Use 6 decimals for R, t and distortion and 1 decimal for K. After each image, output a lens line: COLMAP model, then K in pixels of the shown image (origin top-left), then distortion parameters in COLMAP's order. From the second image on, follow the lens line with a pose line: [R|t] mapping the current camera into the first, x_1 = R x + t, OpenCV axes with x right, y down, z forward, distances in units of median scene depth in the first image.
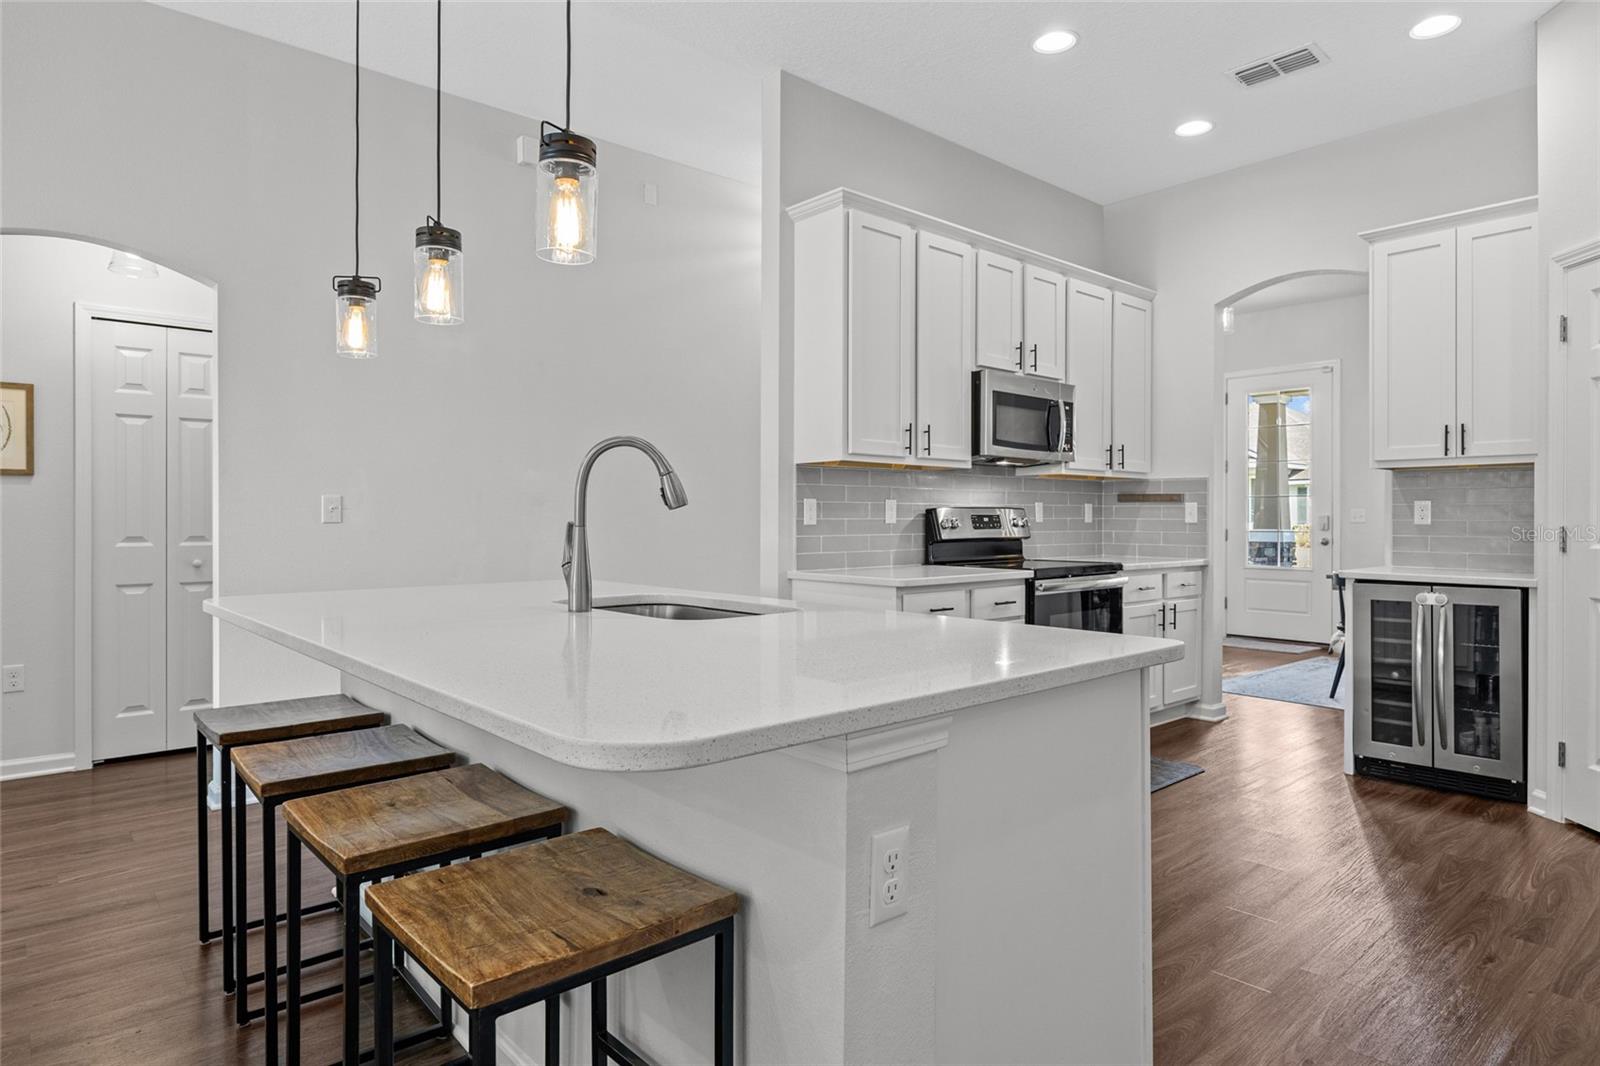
lens RADIAL K [[930.0, 0, 845.1], [0, 930.0, 522.1], [0, 0, 1]] dist [-0.005737, 0.002273]
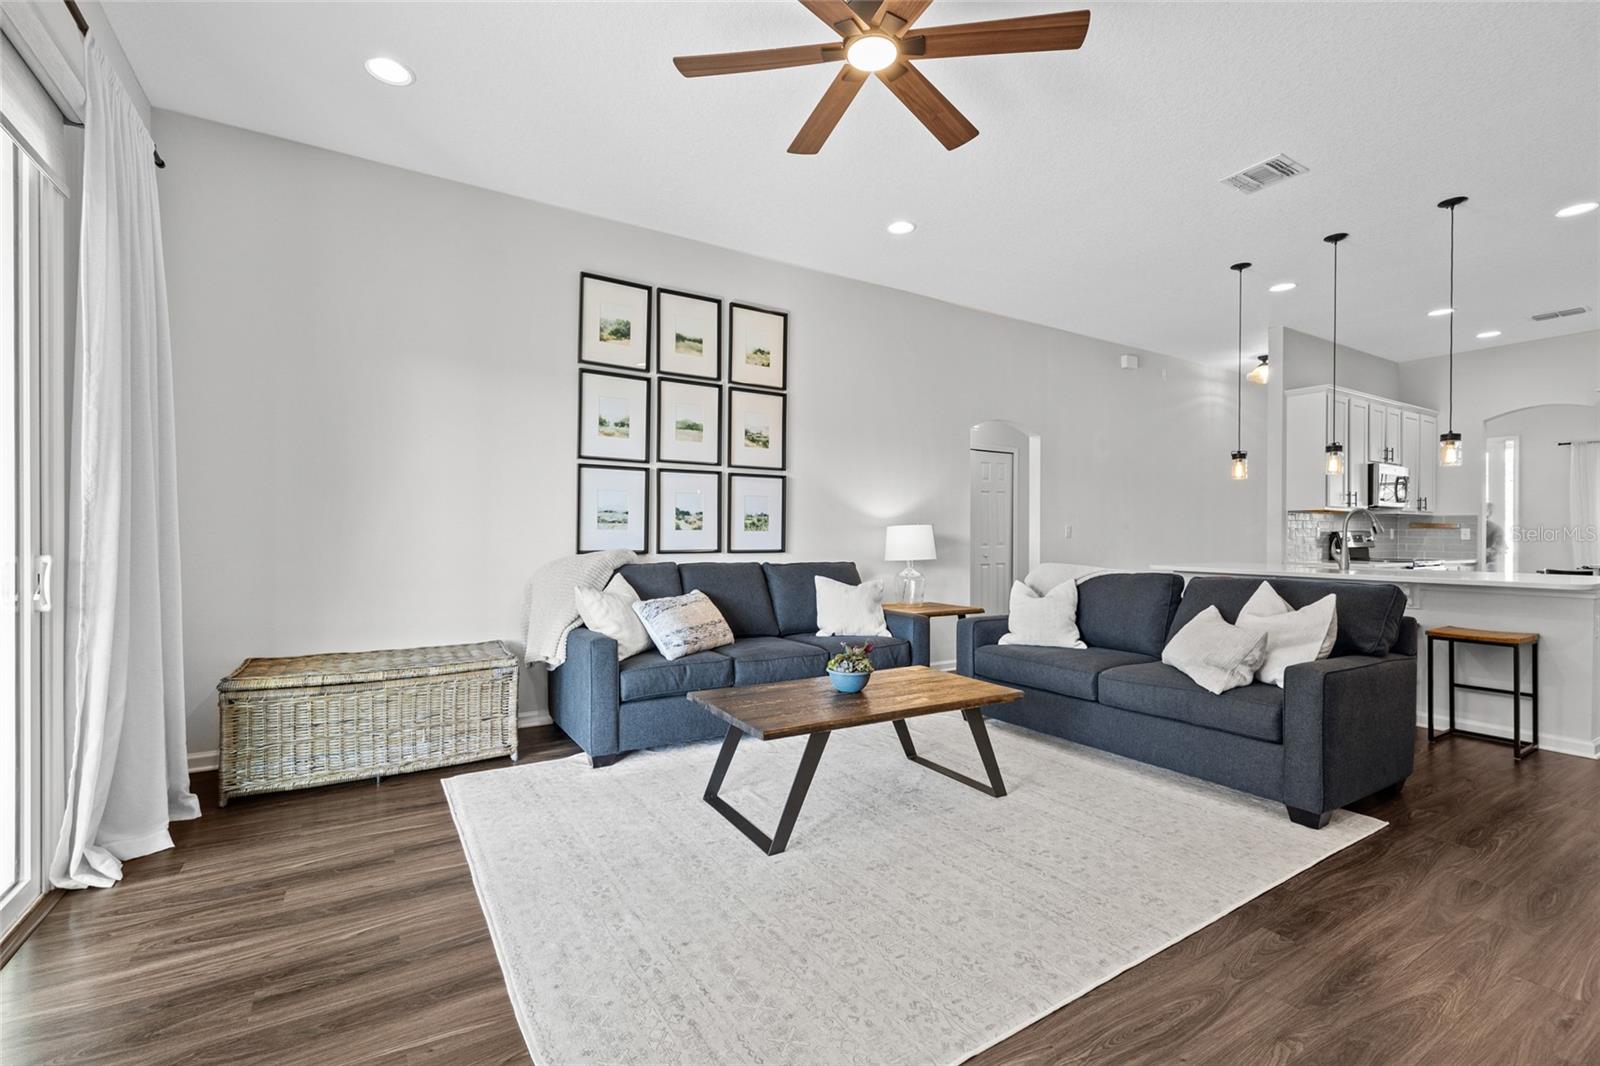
lens RADIAL K [[695.8, 0, 811.5], [0, 695.8, 531.1], [0, 0, 1]] dist [-0.003907, 0.001028]
pose [[0.977487, 0.004670, -0.210945, -0.702145], [-0.006154, 0.999961, -0.006377, 0.000343], [0.210907, 0.007532, 0.977477, -0.702486]]
